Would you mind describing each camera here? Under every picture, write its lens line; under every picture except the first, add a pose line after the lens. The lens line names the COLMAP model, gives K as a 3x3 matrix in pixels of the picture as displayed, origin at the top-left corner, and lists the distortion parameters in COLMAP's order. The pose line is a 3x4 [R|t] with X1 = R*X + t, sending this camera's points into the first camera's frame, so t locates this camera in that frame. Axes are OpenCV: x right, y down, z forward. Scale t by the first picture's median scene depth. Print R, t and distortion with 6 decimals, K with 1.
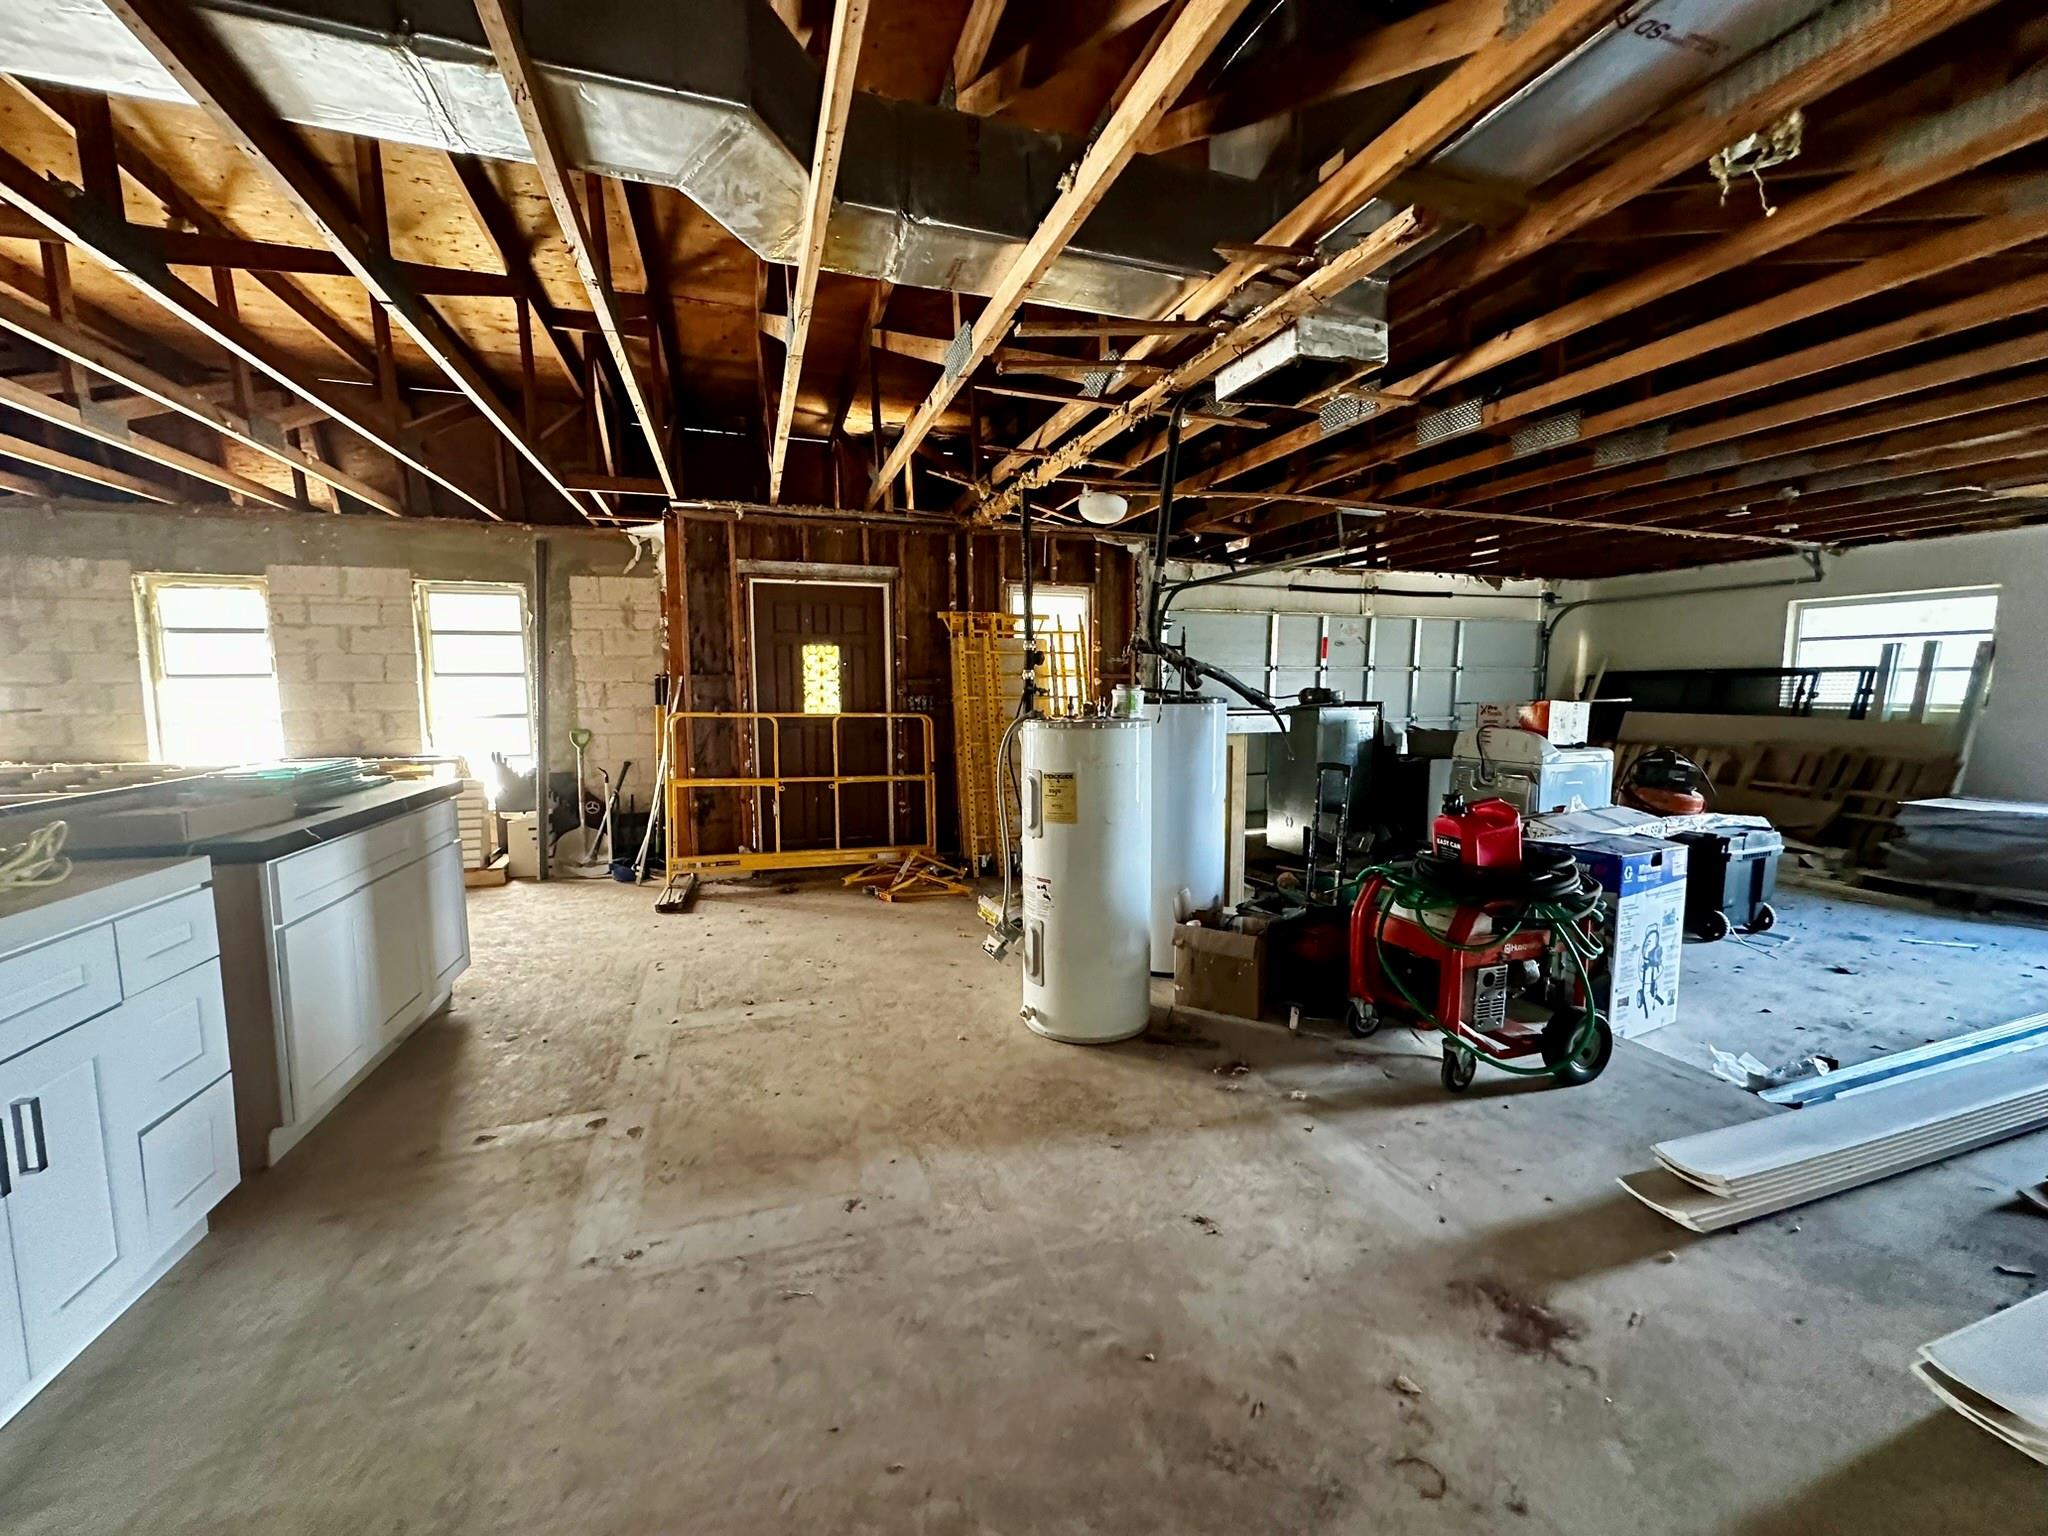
lens RADIAL K [[814.7, 0, 1022.0], [0, 814.7, 748.1], [0, 0, 1]] dist [-0.005978, 0.001285]
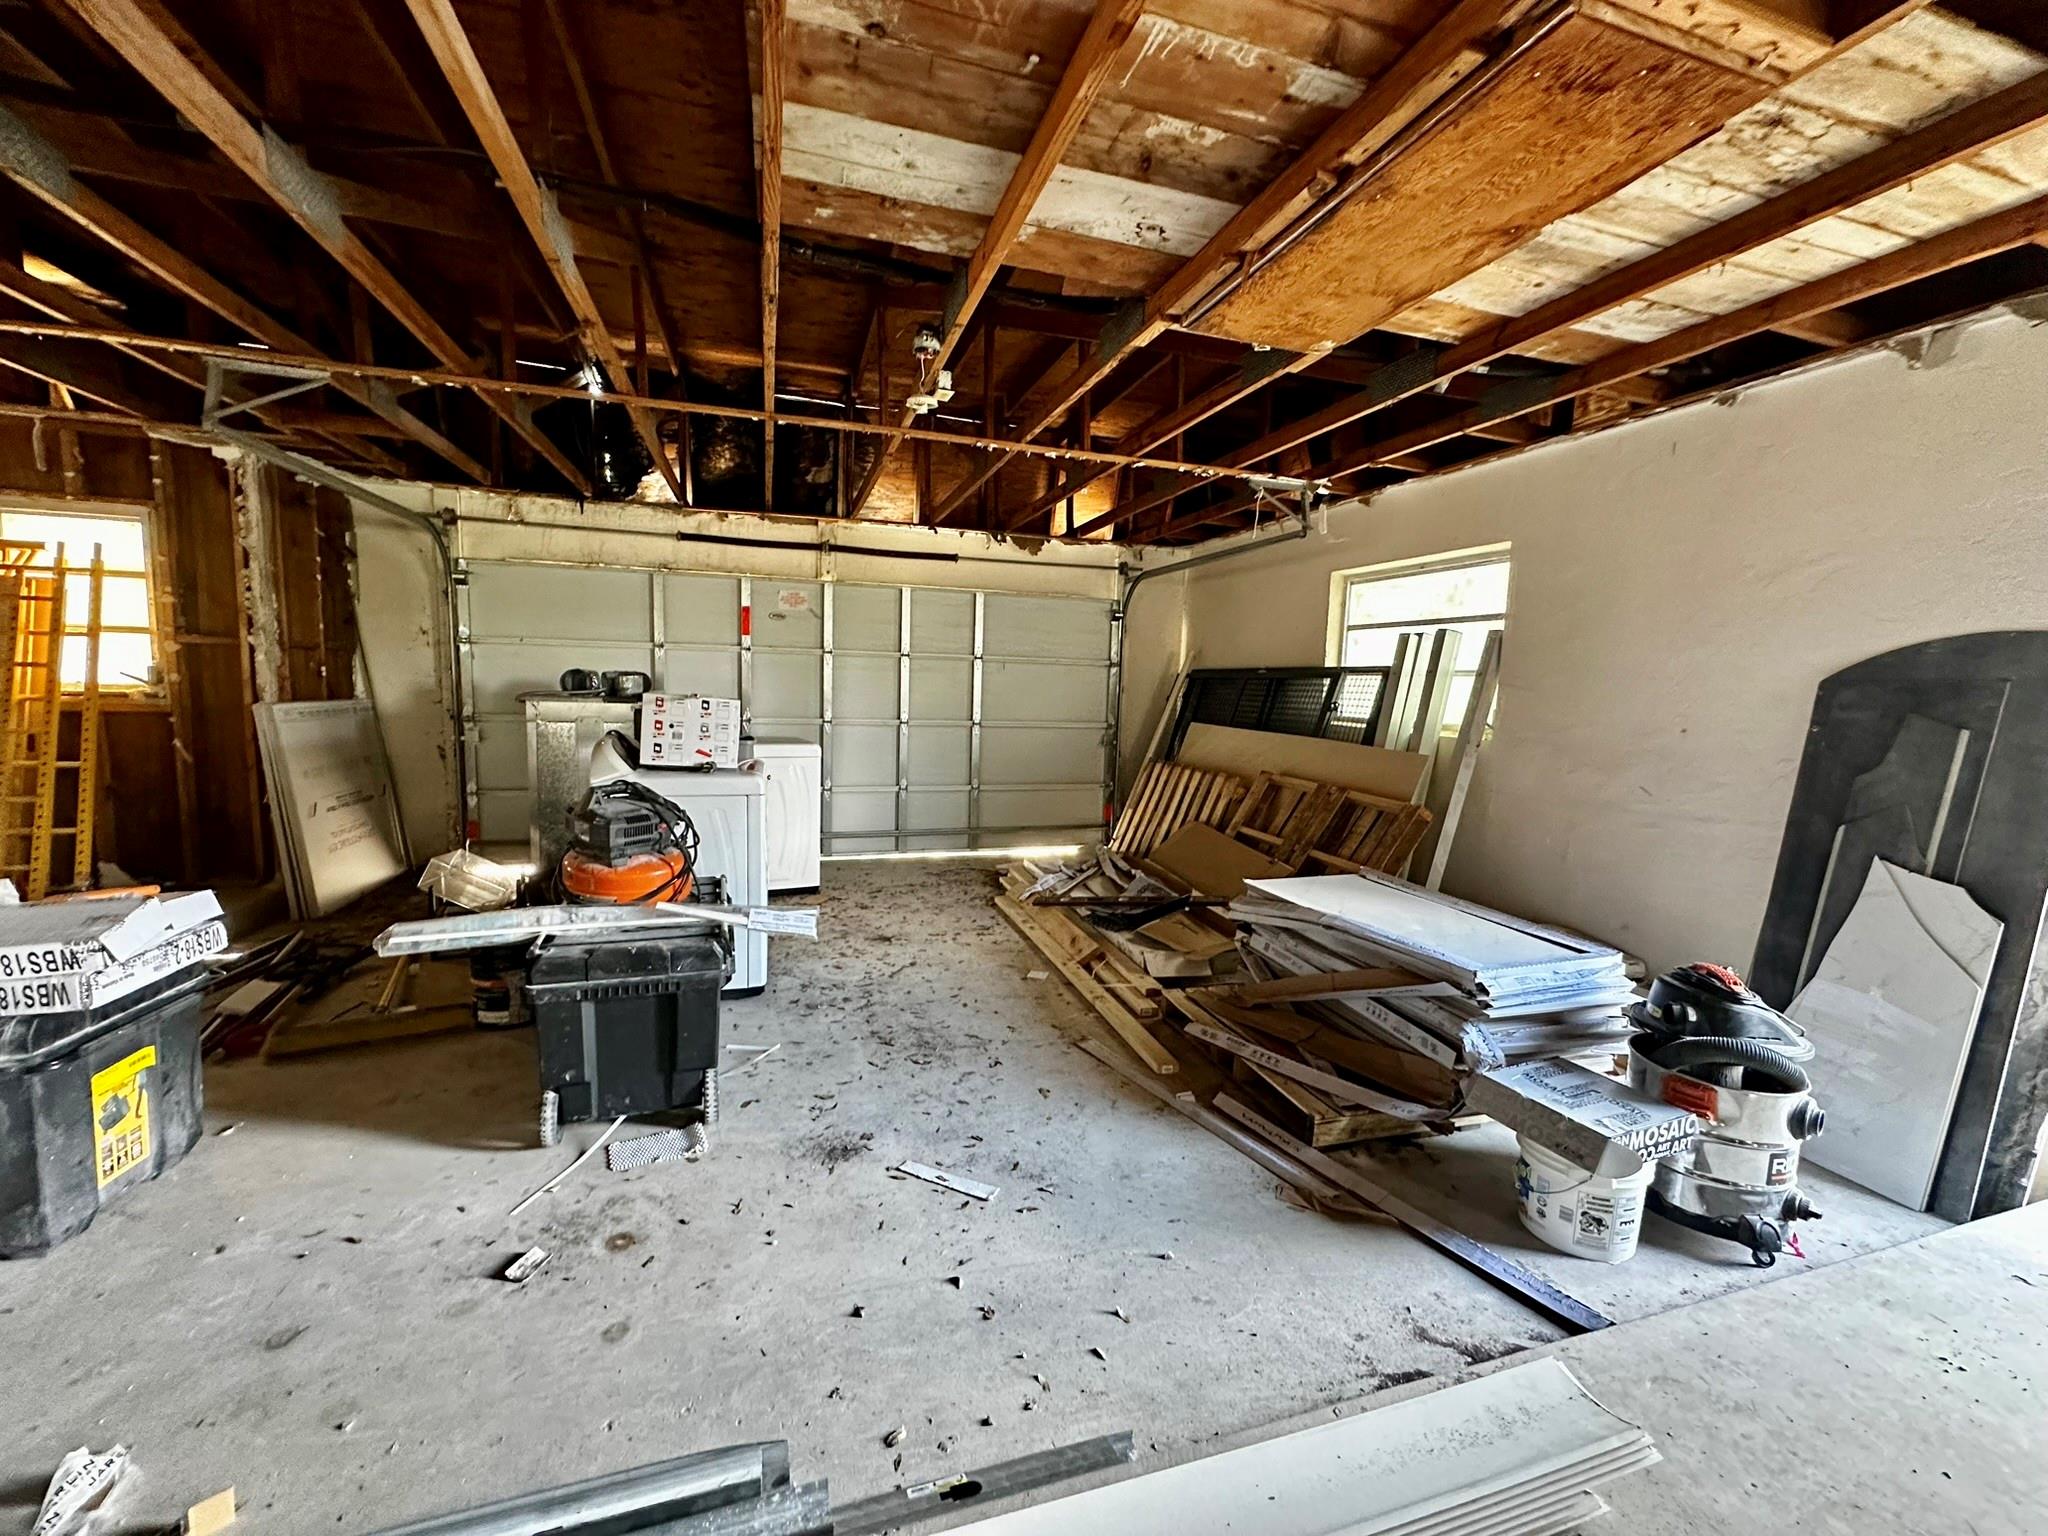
lens RADIAL K [[814.7, 0, 1026.1], [0, 814.7, 766.8], [0, 0, 1]] dist [-0.005978, 0.001285]
pose [[0.998866, 0.039223, -0.026970, 0.928075], [-0.038410, 0.998811, 0.030036, -0.031085], [0.028116, -0.028966, 0.999185, 0.367073]]
